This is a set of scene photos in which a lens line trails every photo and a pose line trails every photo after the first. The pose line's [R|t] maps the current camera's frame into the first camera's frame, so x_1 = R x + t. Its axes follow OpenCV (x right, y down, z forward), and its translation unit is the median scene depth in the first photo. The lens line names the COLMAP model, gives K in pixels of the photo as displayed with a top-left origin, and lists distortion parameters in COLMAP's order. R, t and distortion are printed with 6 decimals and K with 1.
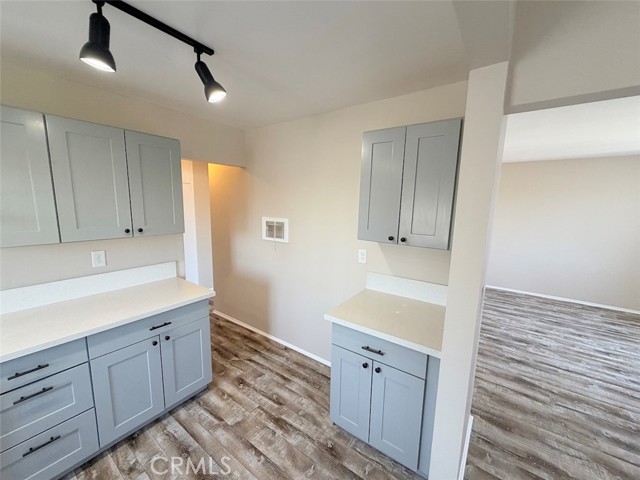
lens RADIAL K [[254.5, 0, 318.5], [0, 254.5, 241.0], [0, 0, 1]] dist [0.002271, 0.000040]
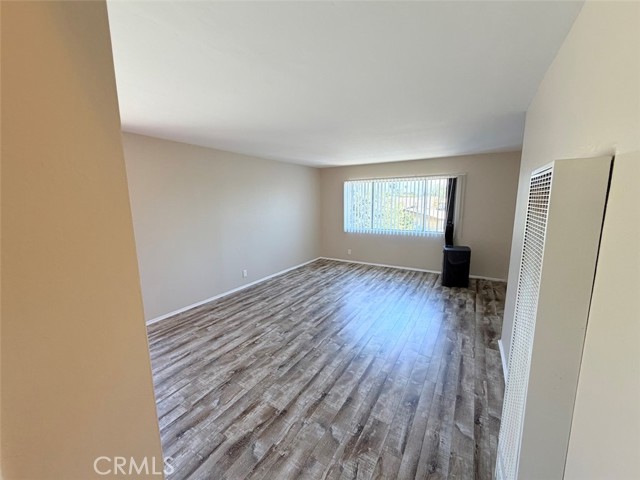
lens RADIAL K [[254.5, 0, 319.7], [0, 254.5, 240.3], [0, 0, 1]] dist [0.002271, 0.000040]
pose [[-0.075481, -0.172765, 0.982067, -0.349436], [0.163629, 0.969379, 0.183109, -0.158760], [-0.983630, 0.174516, -0.044900, 1.084412]]
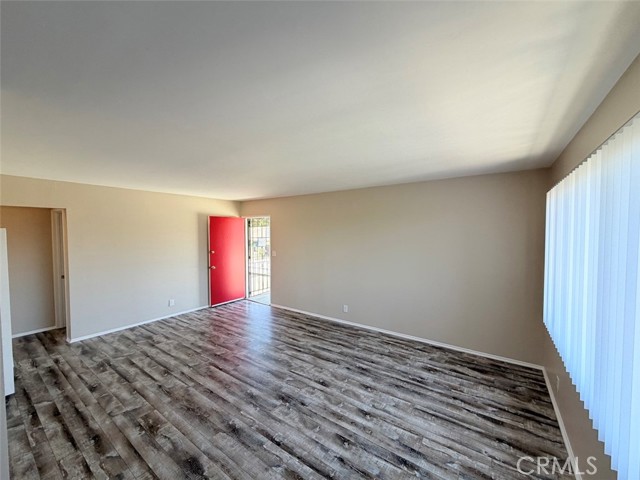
lens RADIAL K [[254.5, 0, 318.5], [0, 254.5, 241.3], [0, 0, 1]] dist [0.002271, 0.000040]
pose [[0.999743, -0.022652, 0.000201, 0.808464], [0.022522, 0.993010, -0.115863, -0.009478], [0.002425, 0.115838, 0.993265, 0.111411]]
